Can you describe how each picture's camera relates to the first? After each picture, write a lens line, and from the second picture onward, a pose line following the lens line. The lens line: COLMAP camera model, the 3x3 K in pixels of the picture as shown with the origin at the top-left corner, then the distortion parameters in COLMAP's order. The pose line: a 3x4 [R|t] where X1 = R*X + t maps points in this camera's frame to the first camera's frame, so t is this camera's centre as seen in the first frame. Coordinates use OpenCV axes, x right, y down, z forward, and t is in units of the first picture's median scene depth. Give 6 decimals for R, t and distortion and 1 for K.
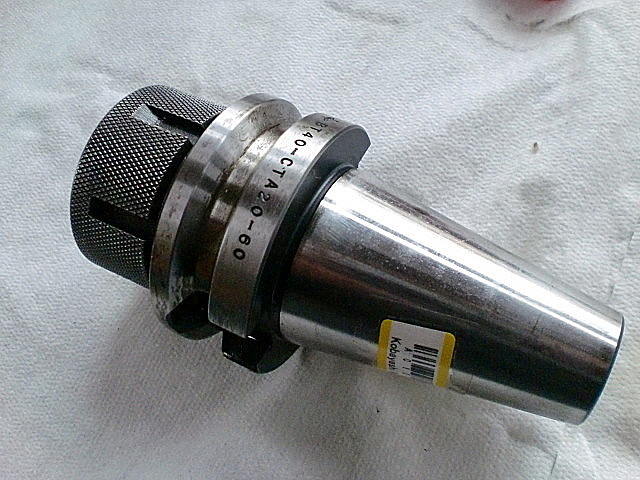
lens RADIAL K [[658.2, 0, 321.0], [0, 658.2, 229.4], [0, 0, 1]] dist [0.013188, -0.140034]
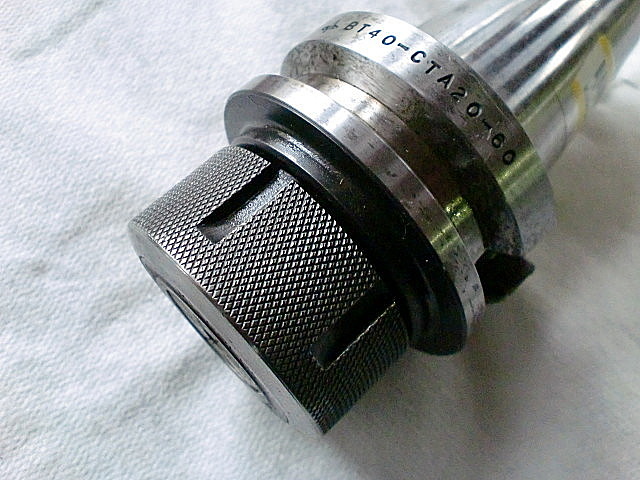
lens RADIAL K [[658.2, 0, 321.0], [0, 658.2, 229.4], [0, 0, 1]] dist [0.013188, -0.140034]
pose [[0.314556, -0.822418, 0.474008, -0.482117], [0.810834, 0.492436, 0.316313, -0.263637], [-0.493560, 0.284843, 0.821744, 0.373242]]
